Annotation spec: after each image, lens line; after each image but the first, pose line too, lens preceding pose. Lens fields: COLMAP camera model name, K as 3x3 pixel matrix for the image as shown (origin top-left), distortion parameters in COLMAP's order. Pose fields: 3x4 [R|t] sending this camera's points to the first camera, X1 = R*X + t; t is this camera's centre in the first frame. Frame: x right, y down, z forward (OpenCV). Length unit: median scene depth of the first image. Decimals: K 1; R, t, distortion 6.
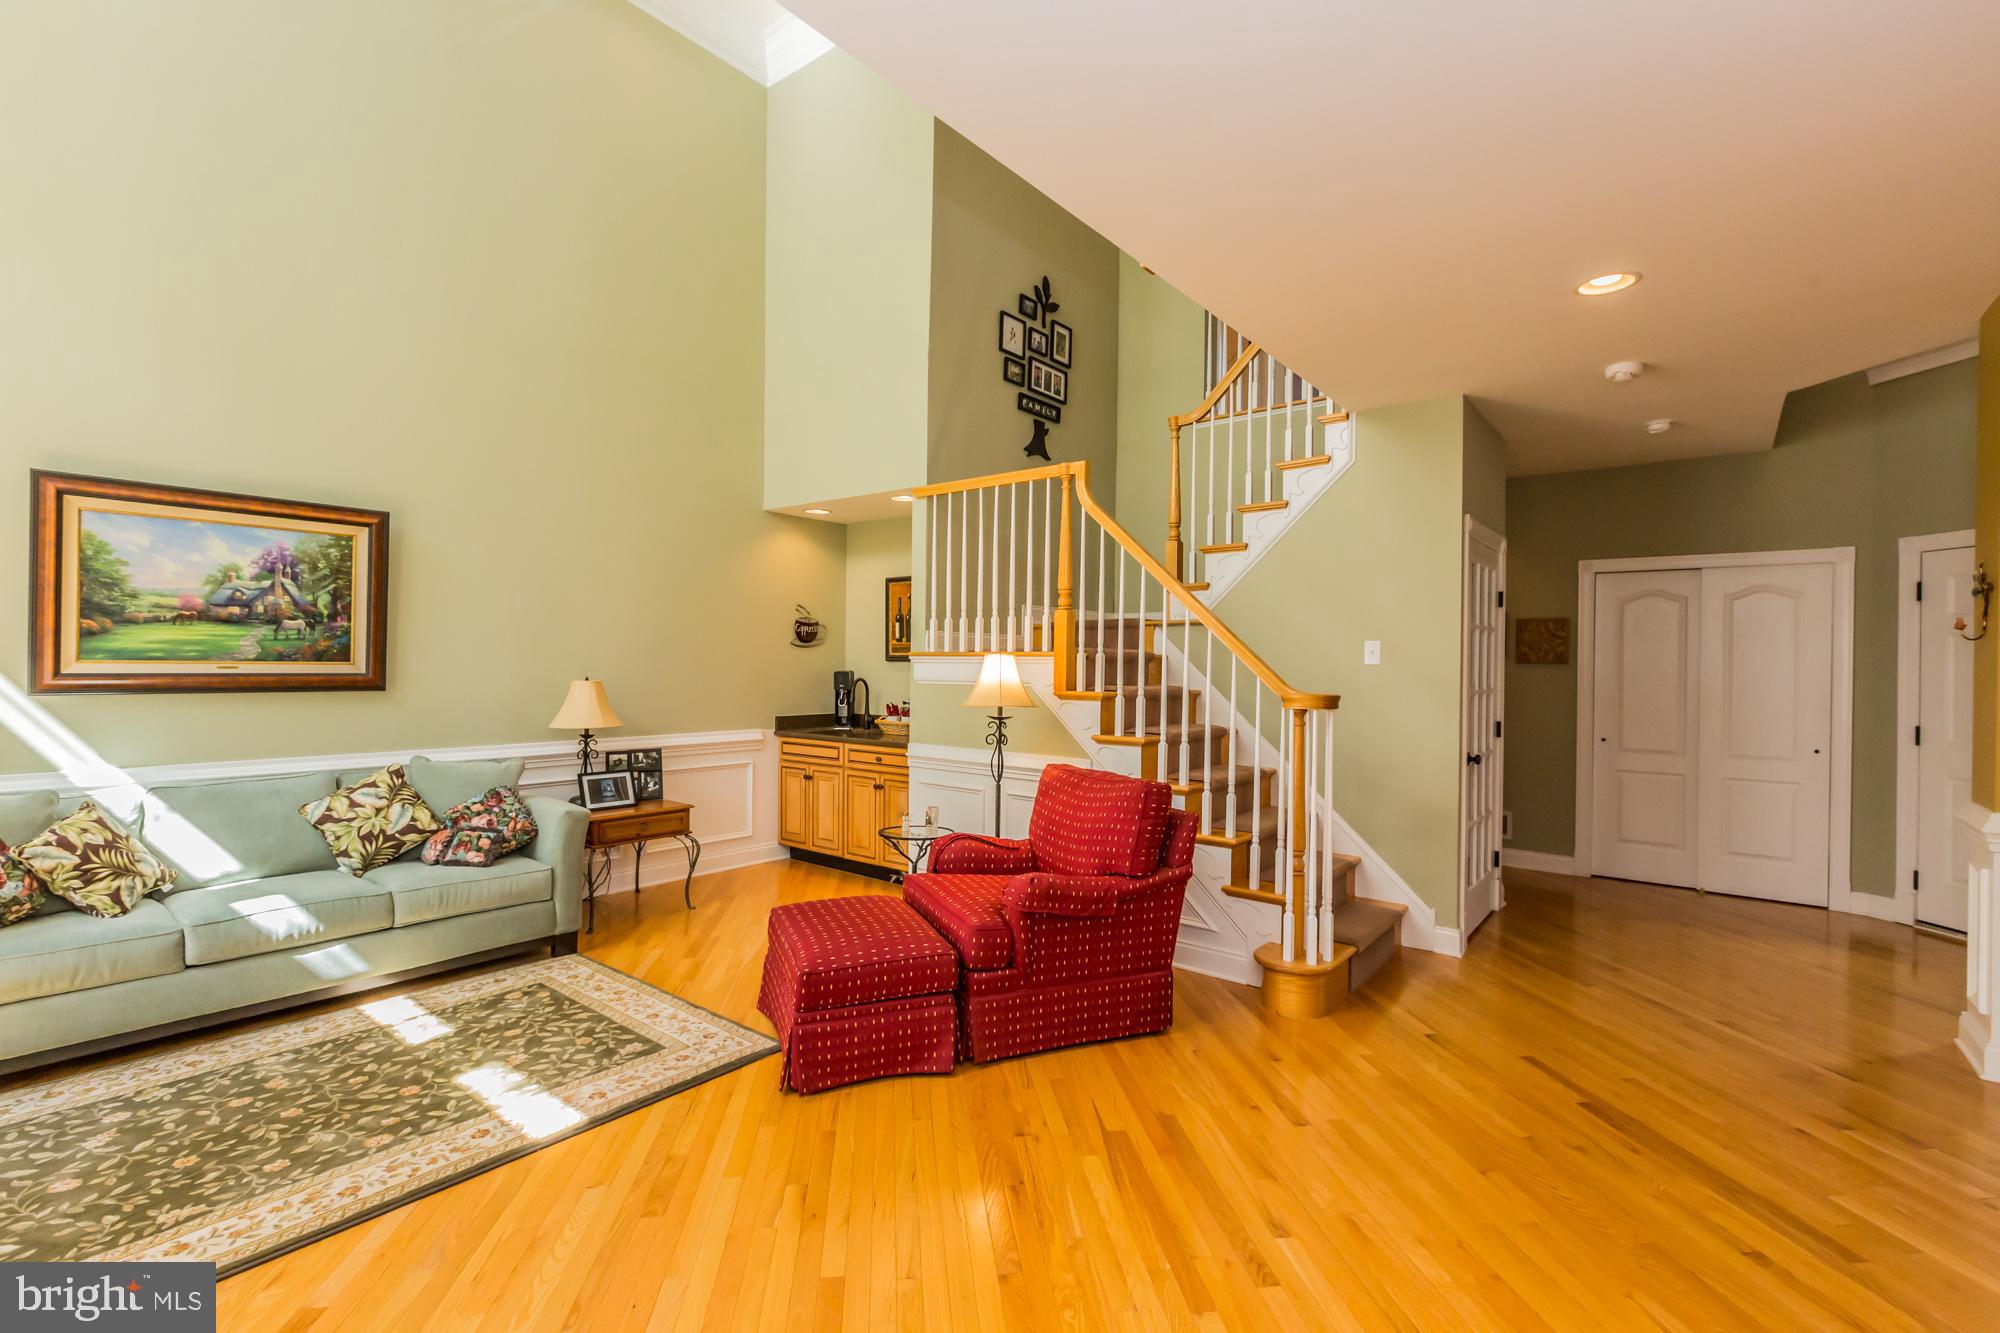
lens RADIAL K [[882.6, 0, 1003.1], [0, 882.6, 665.9], [0, 0, 1]] dist [-0.000461, 0.000207]
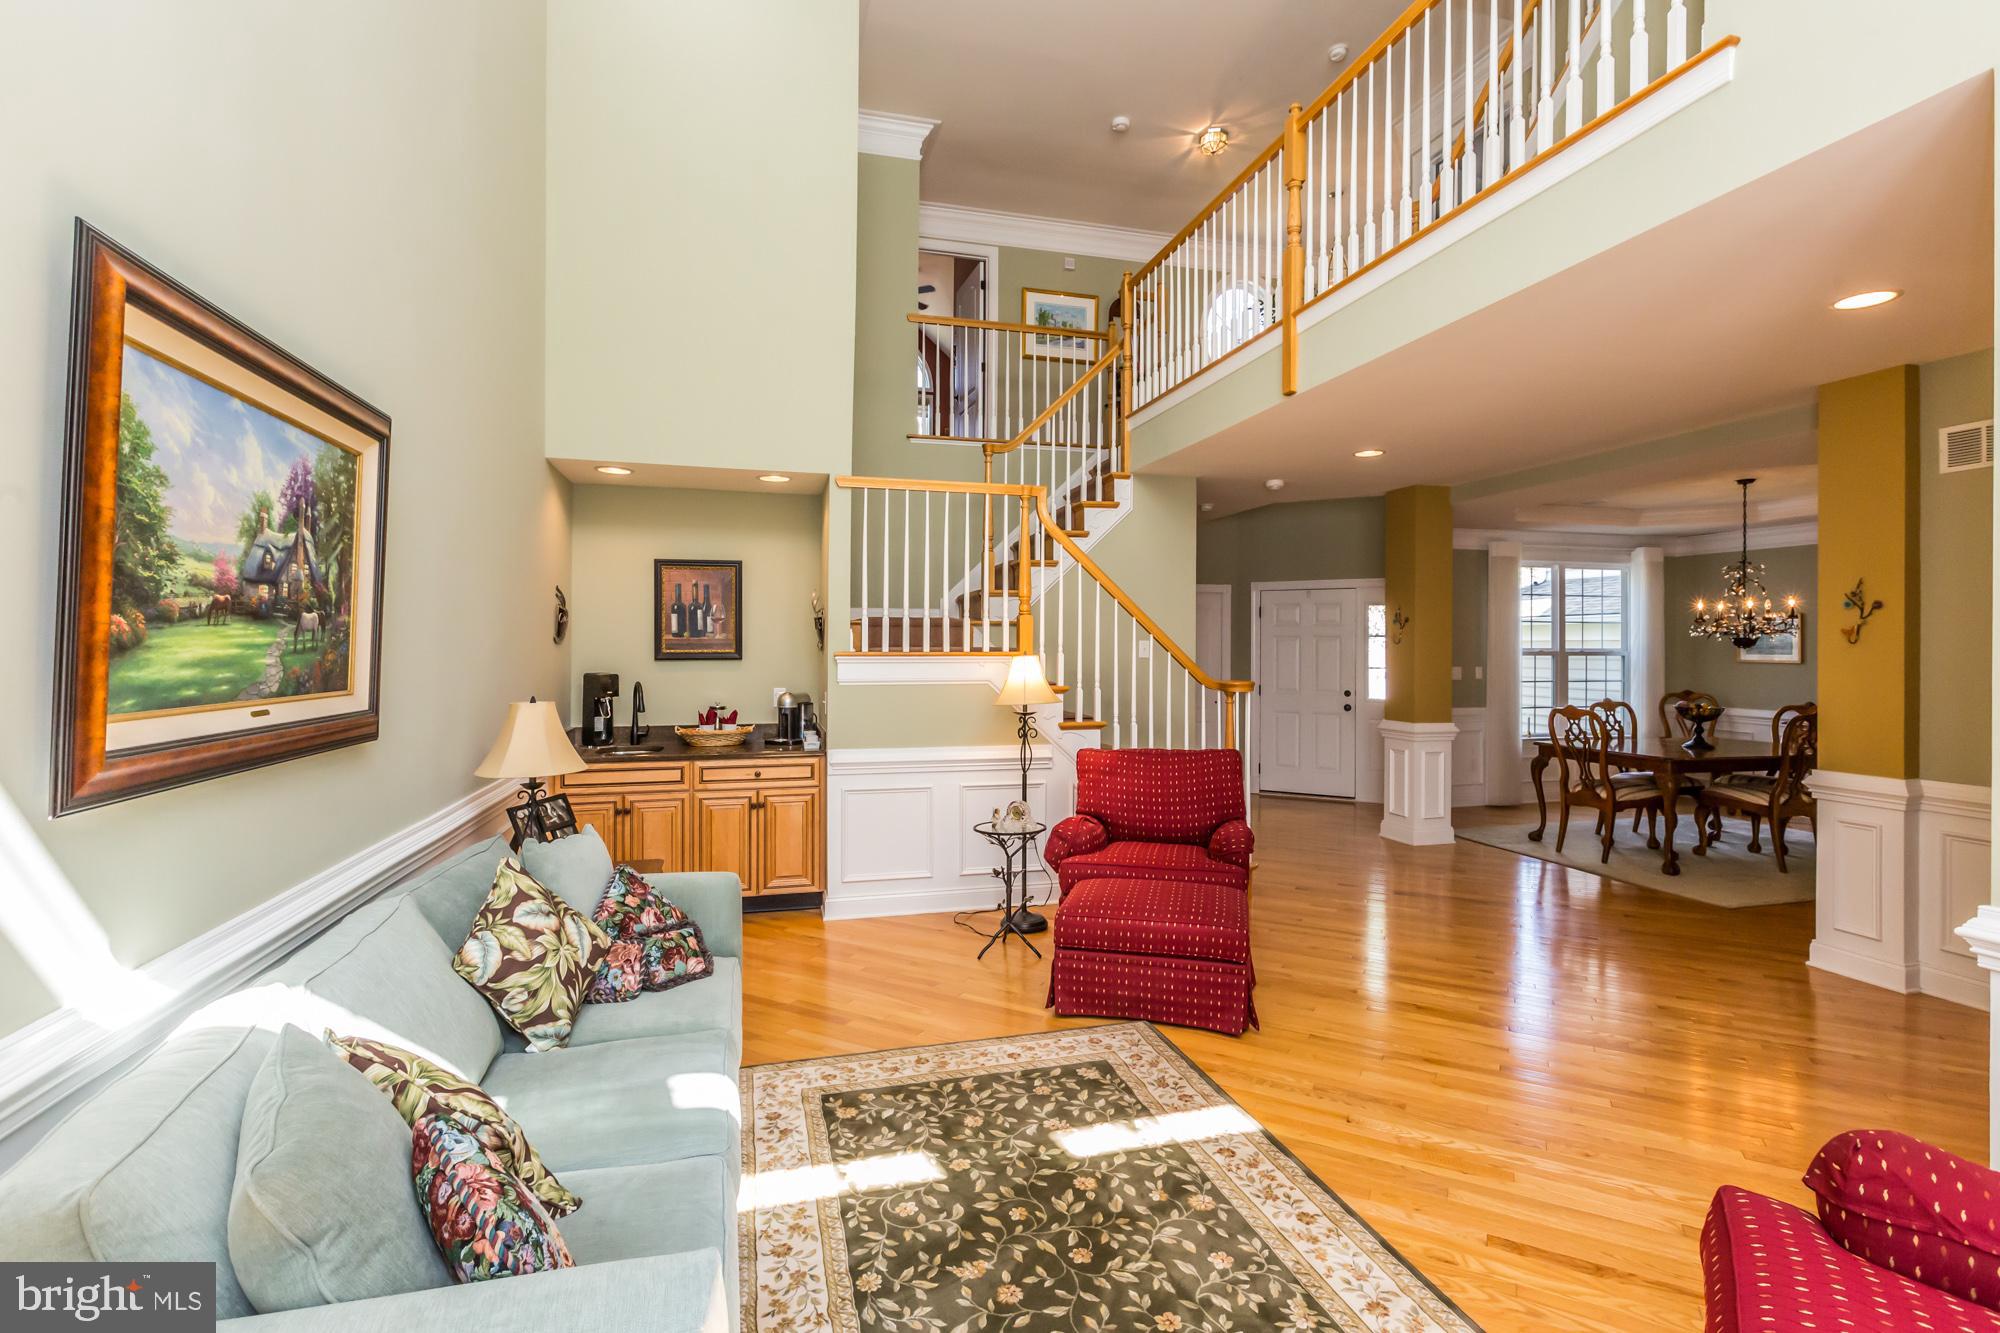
lens RADIAL K [[914.0, 0, 994.5], [0, 914.0, 644.1], [0, 0, 1]] dist [-0.002101, -0.000181]
pose [[0.589612, -0.006112, 0.807663, -0.941685], [0.005733, 0.999978, 0.003382, -0.031310], [-0.807666, 0.002637, 0.589634, 0.356529]]
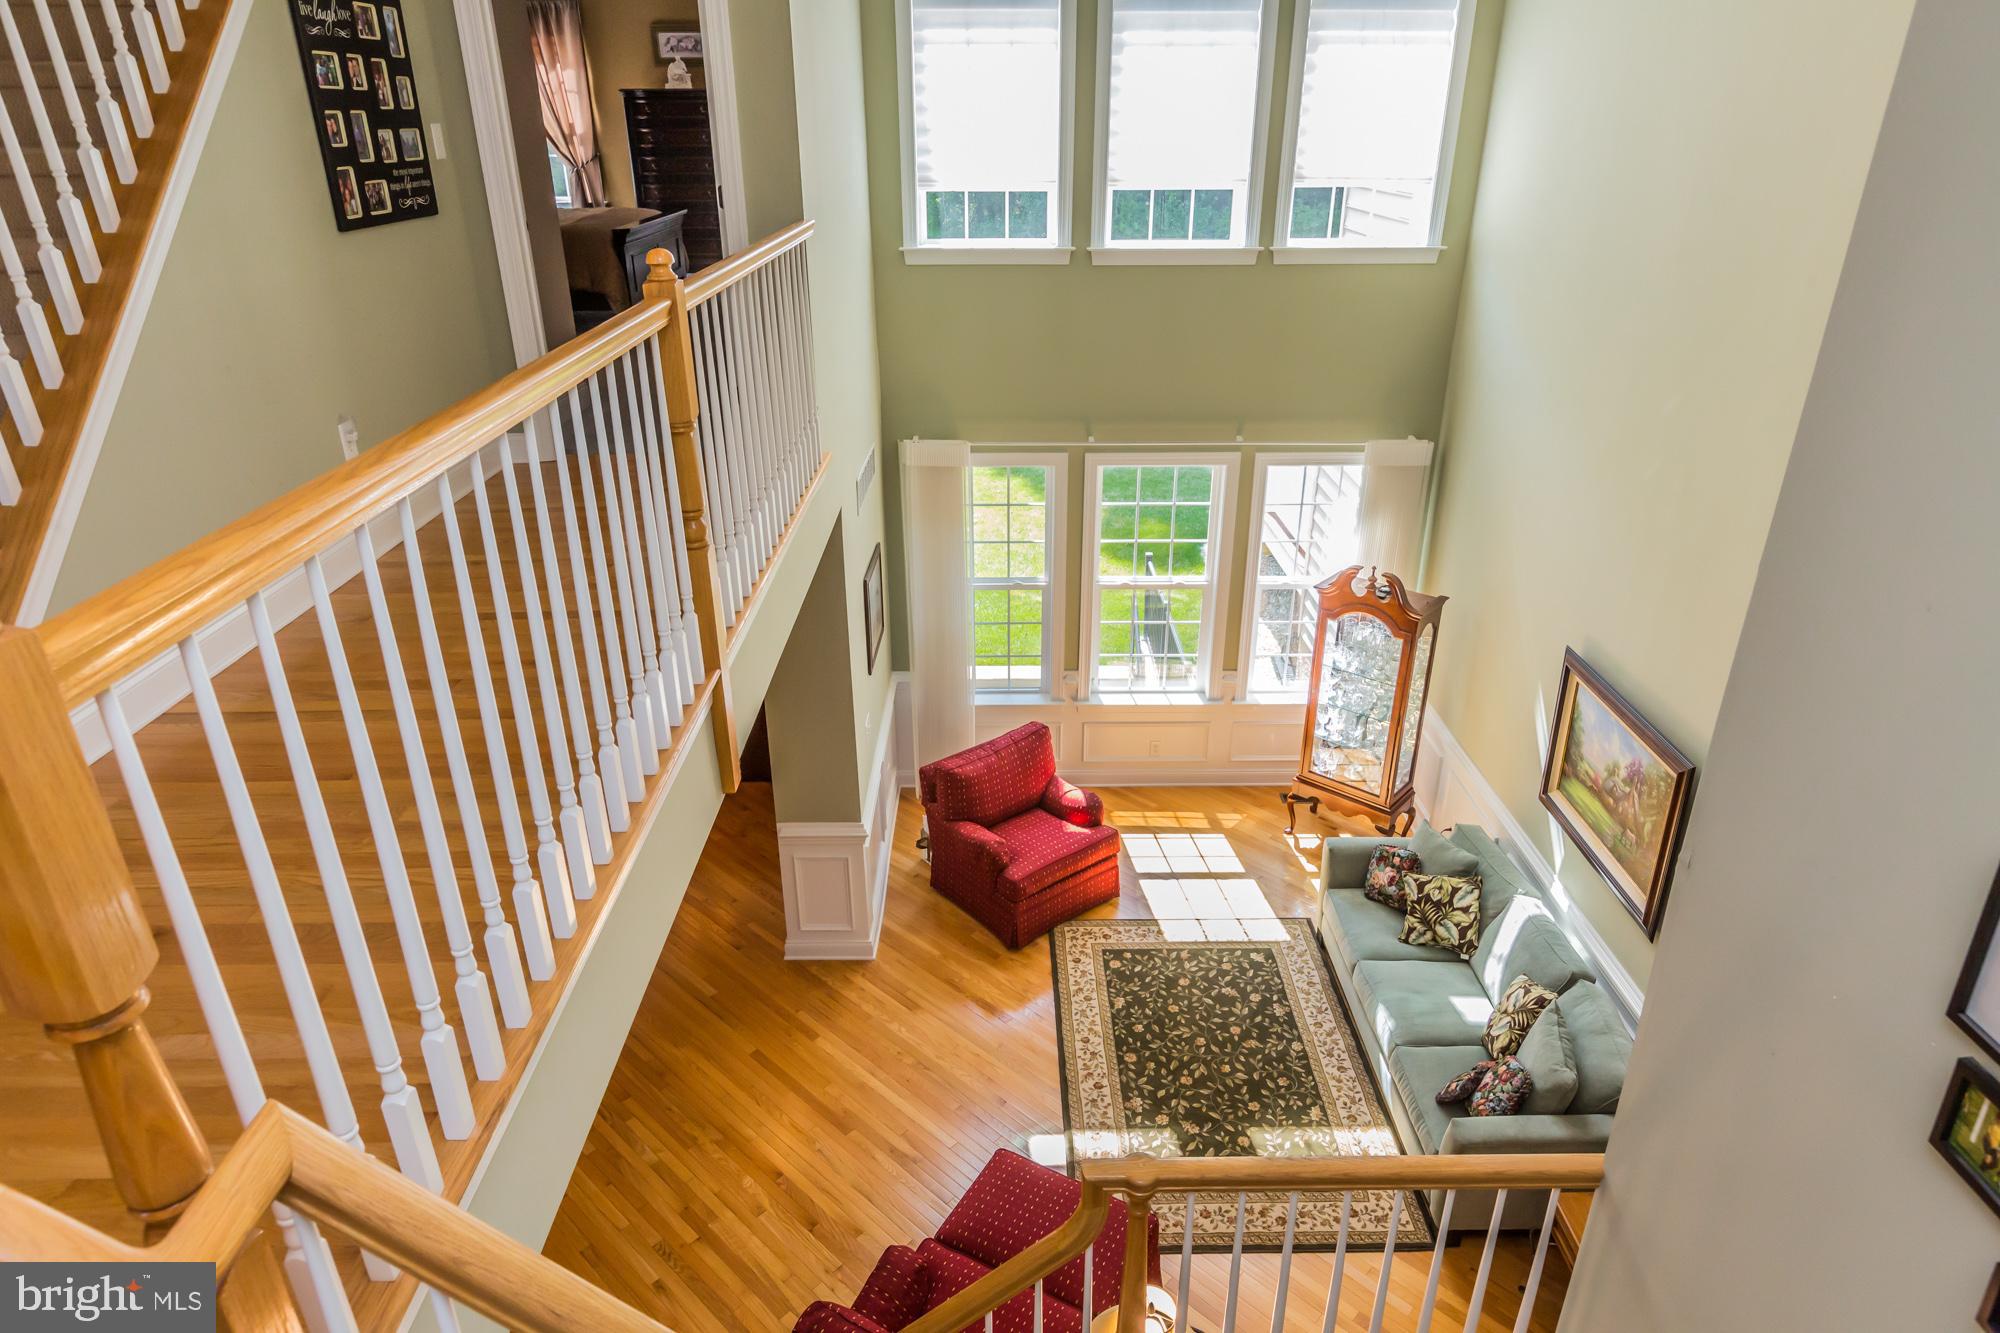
lens RADIAL K [[1187.0, 0, 1004.8], [0, 1187.0, 654.8], [0, 0, 1]] dist [-0.000861, -0.002156]
pose [[-0.772595, 0.256142, -0.580938, 0.413628], [-0.009123, 0.910435, 0.413553, -0.722714], [0.634834, 0.324808, -0.701060, 1.338813]]
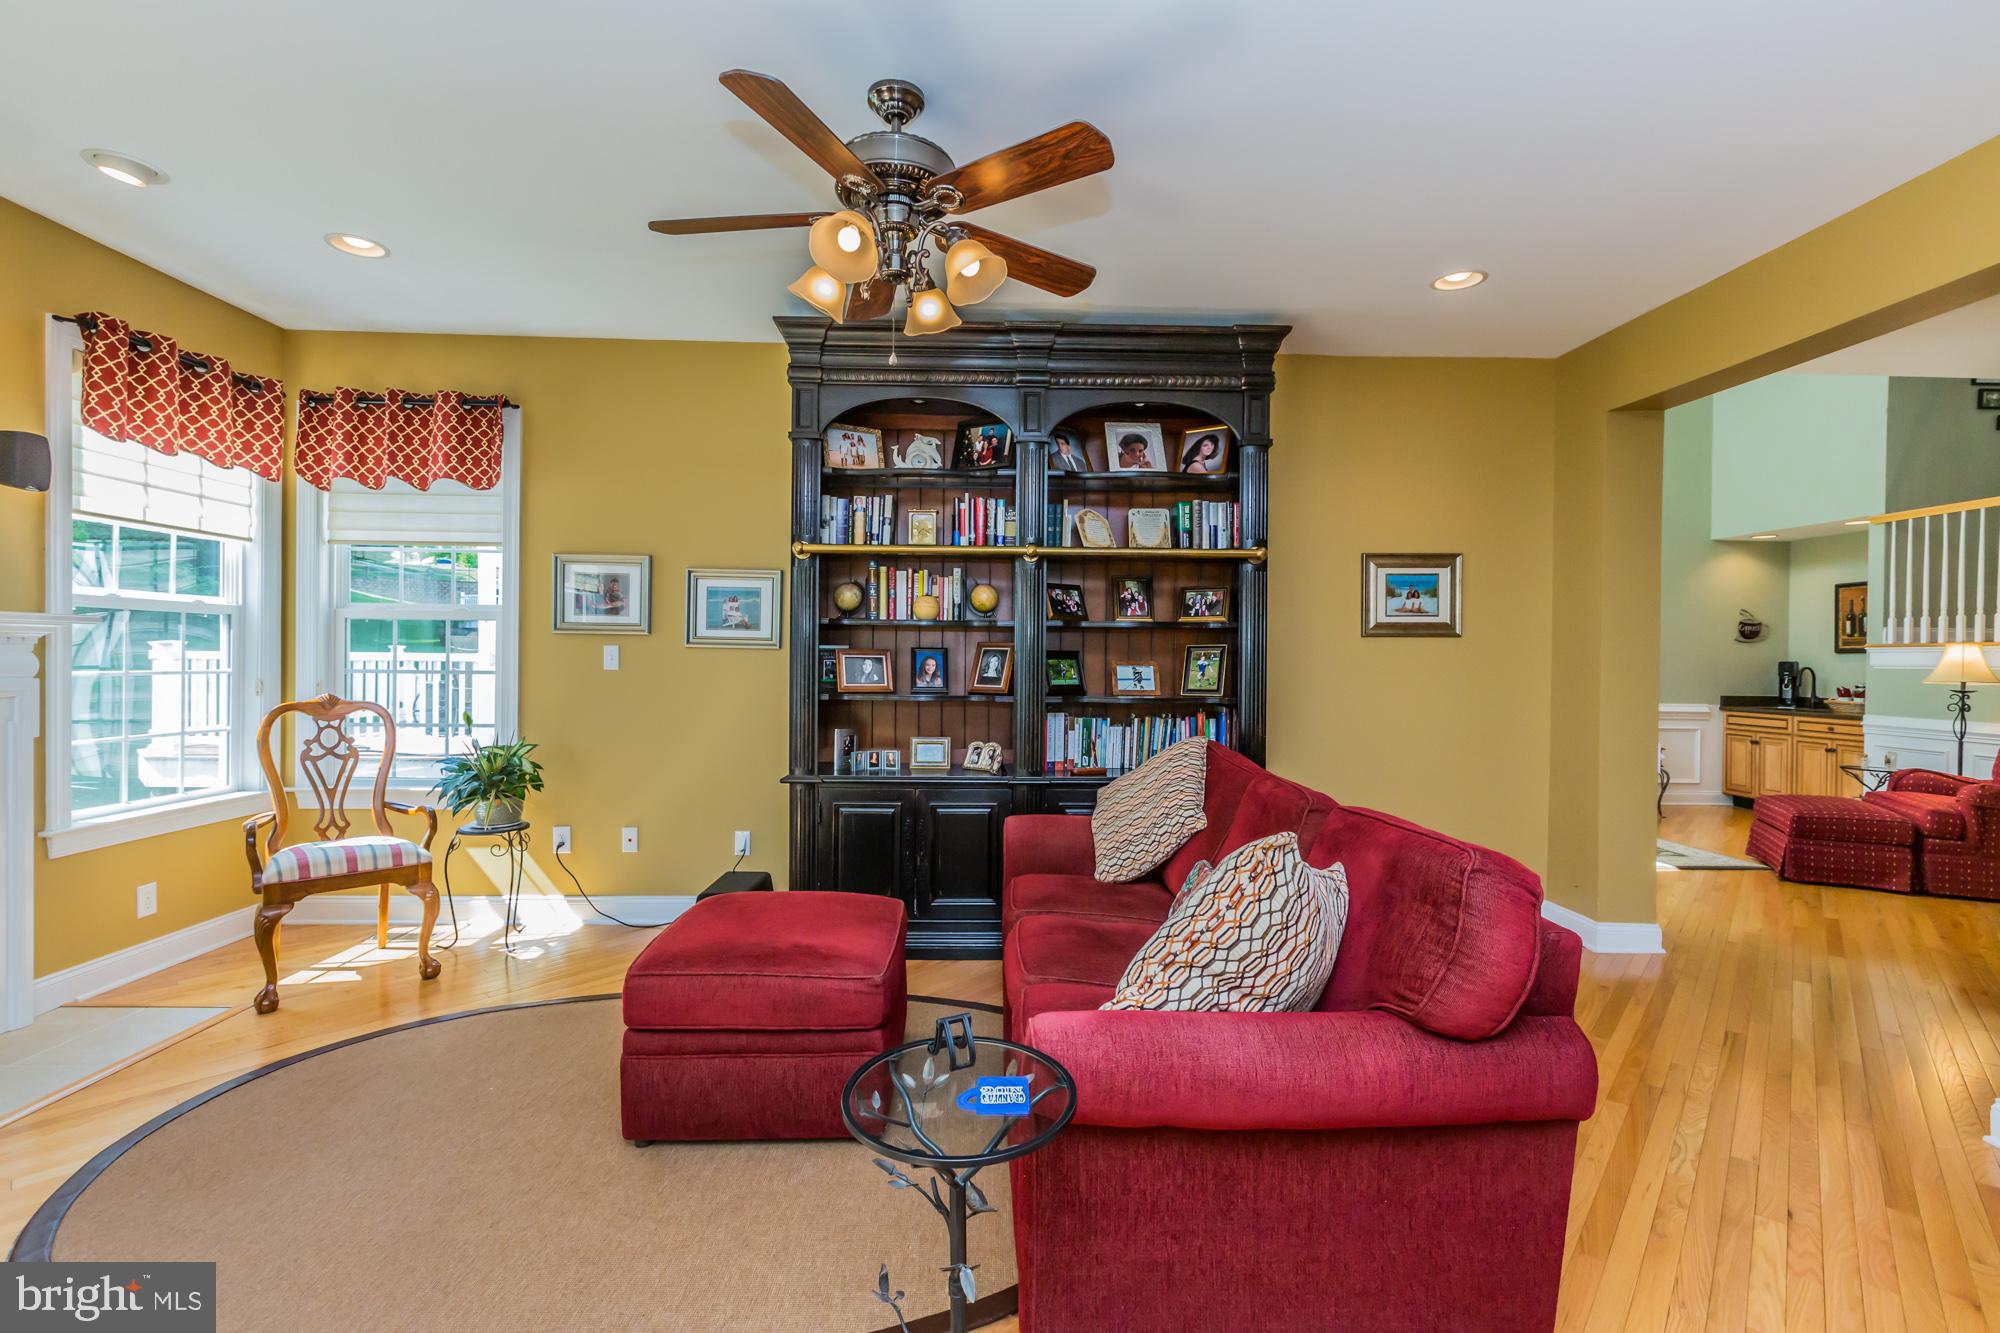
lens RADIAL K [[882.6, 0, 1003.1], [0, 882.6, 665.9], [0, 0, 1]] dist [-0.000461, 0.000207]
pose [[0.649603, 0.002400, -0.760270, 0.067059], [-0.005900, 0.999981, -0.001885, 0.031172], [0.760251, 0.005710, 0.649605, -0.956626]]
